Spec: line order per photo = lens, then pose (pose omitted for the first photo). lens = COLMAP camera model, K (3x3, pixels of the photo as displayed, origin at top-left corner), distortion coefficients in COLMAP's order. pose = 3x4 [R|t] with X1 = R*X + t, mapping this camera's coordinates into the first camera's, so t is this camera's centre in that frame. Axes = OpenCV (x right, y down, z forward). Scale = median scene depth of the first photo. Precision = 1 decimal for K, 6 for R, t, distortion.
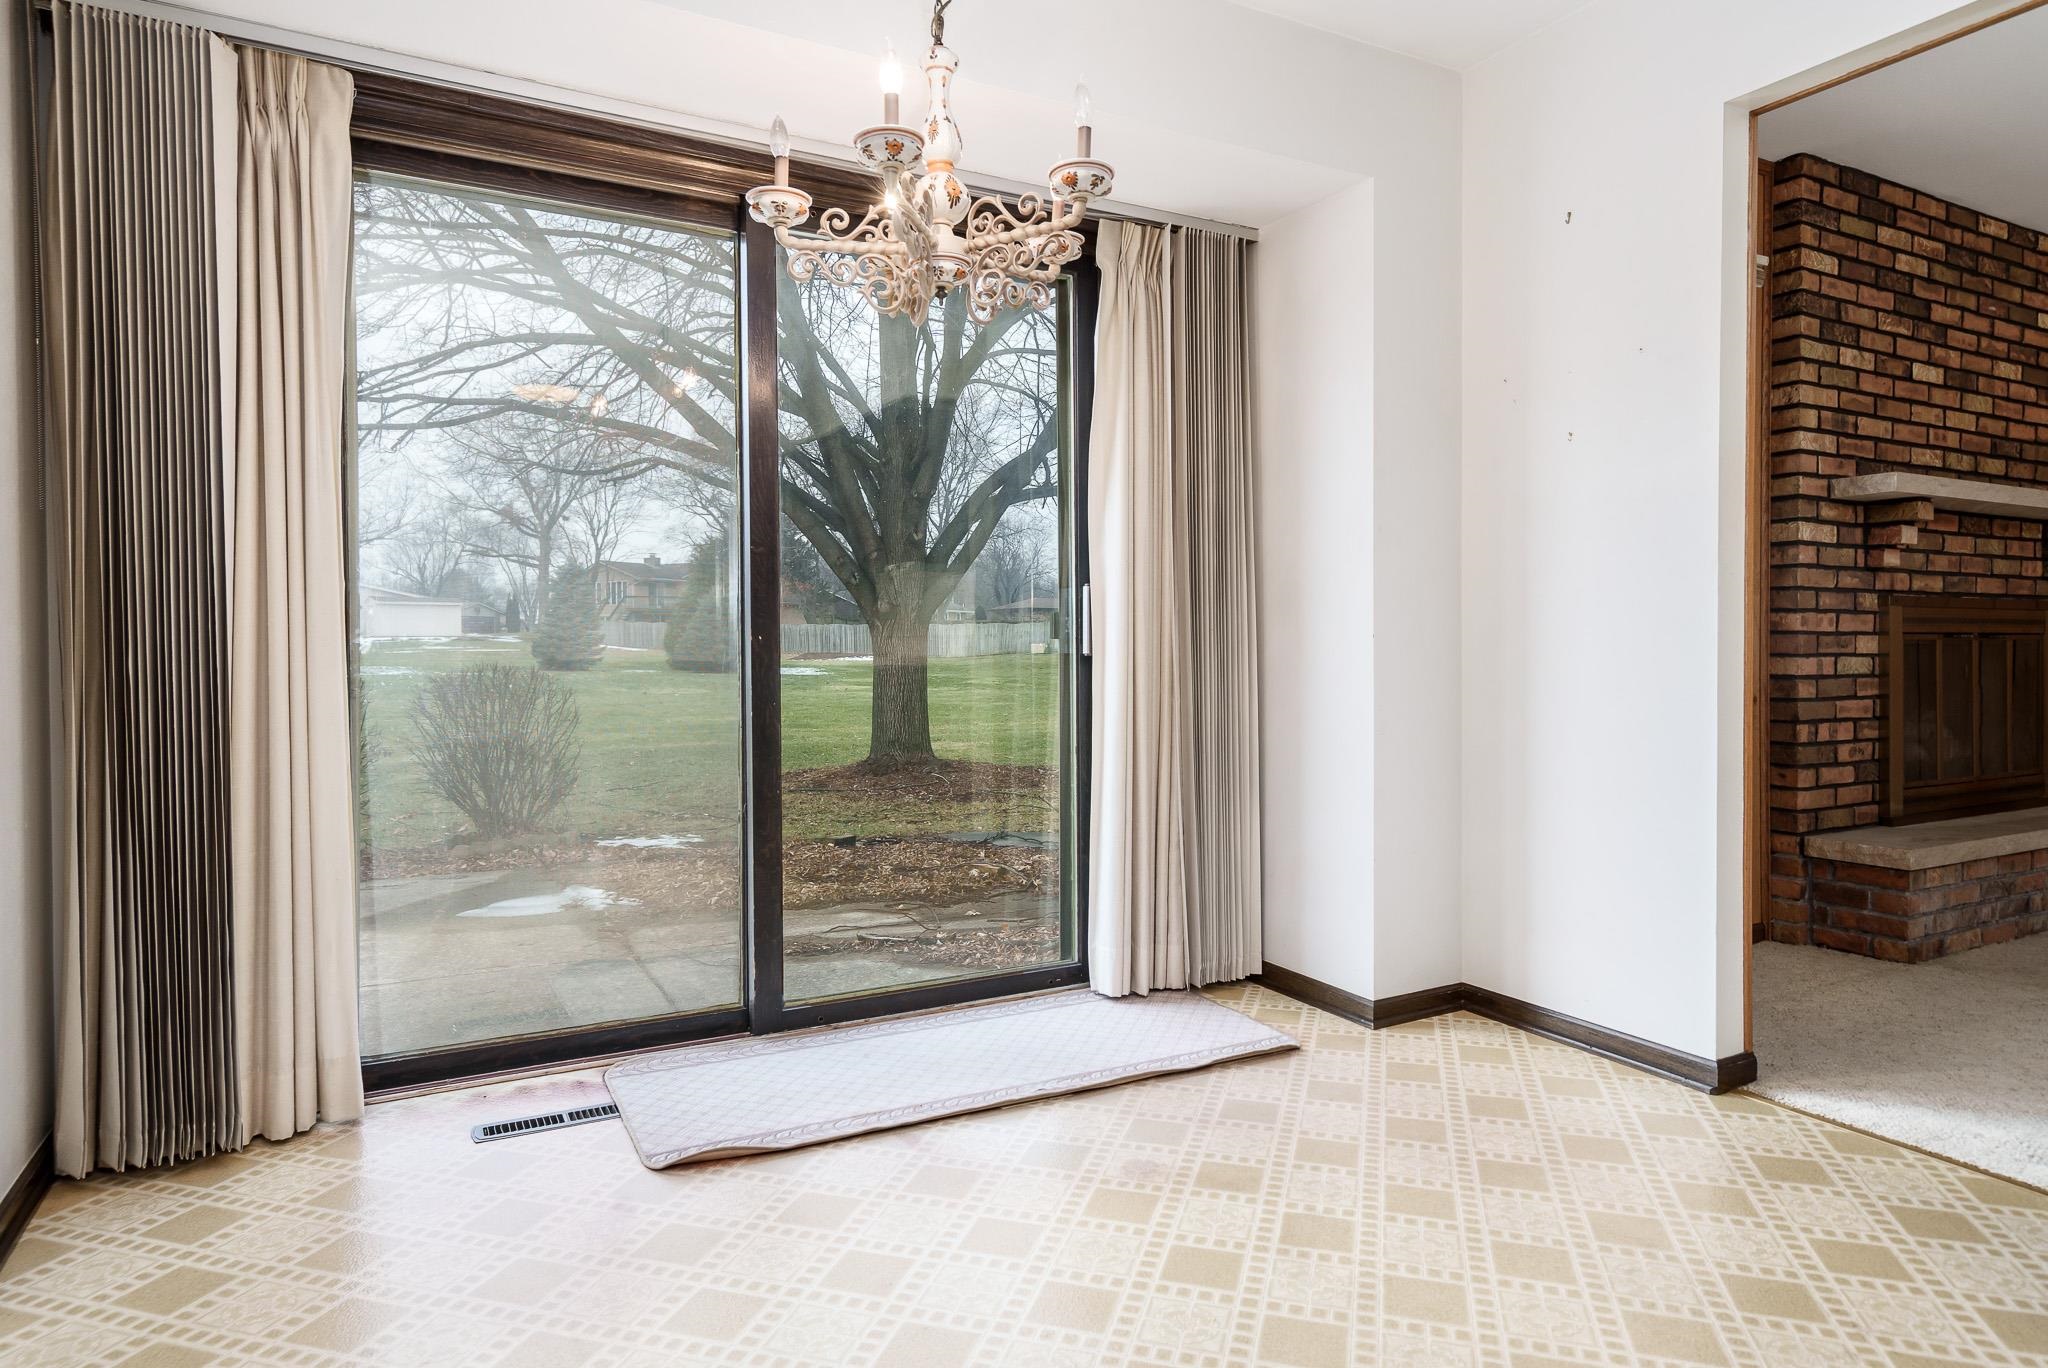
lens RADIAL K [[1195.4, 0, 1036.1], [0, 1195.4, 675.9], [0, 0, 1]] dist [0.005182, 0.004790]
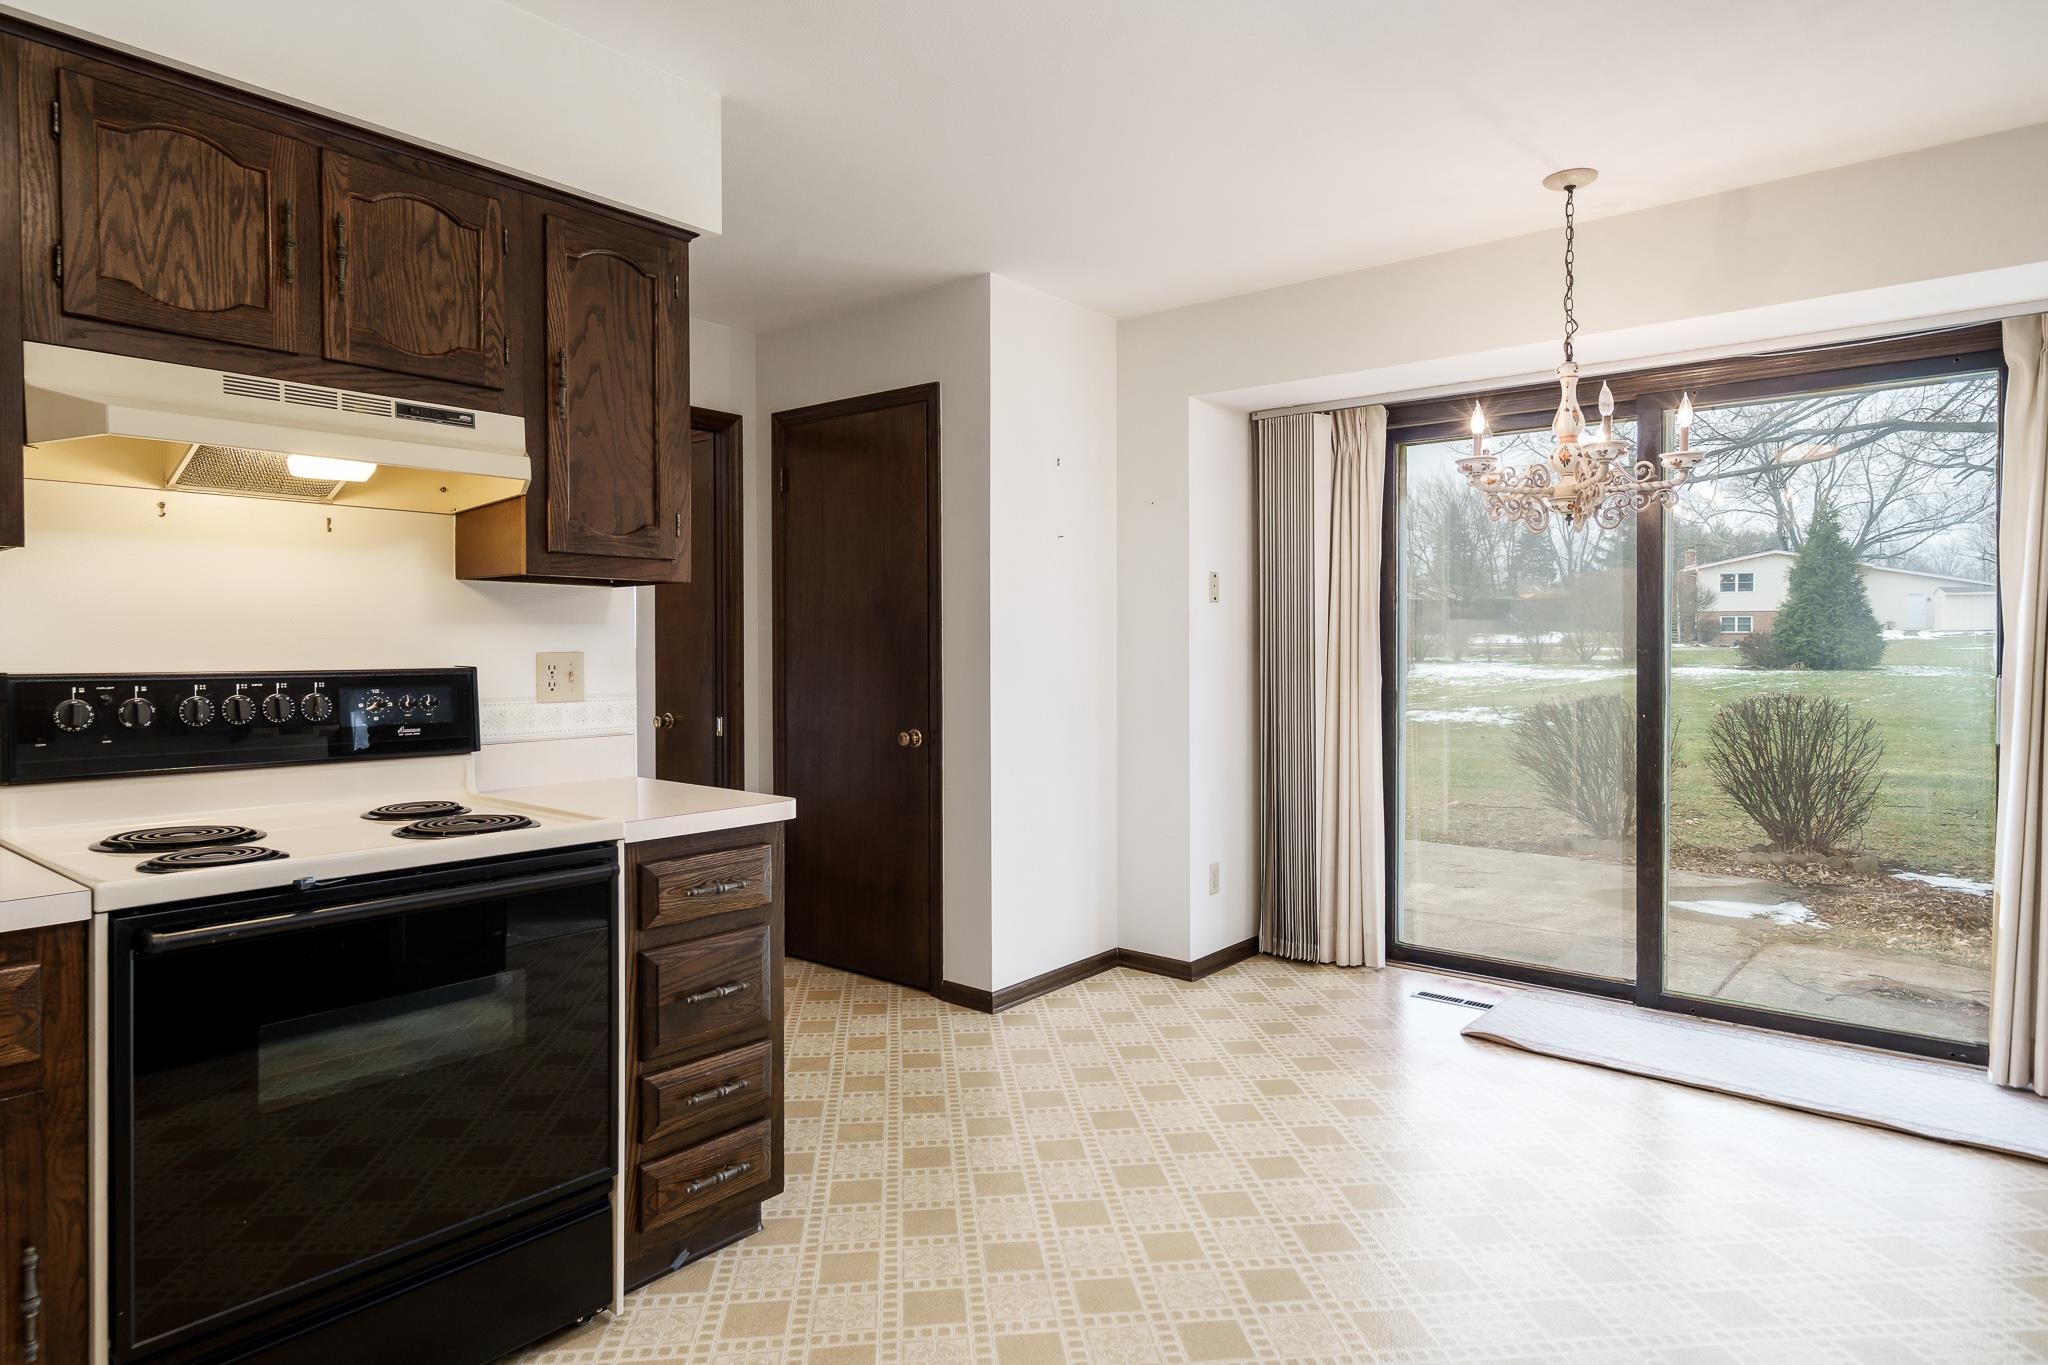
lens RADIAL K [[1195.4, 0, 1036.1], [0, 1195.4, 675.4], [0, 0, 1]] dist [0.005182, 0.004790]
pose [[0.393306, 0.029913, -0.918921, 0.602838], [-0.023385, 0.999473, 0.022526, -0.074775], [0.919110, 0.012630, 0.393798, -0.144063]]
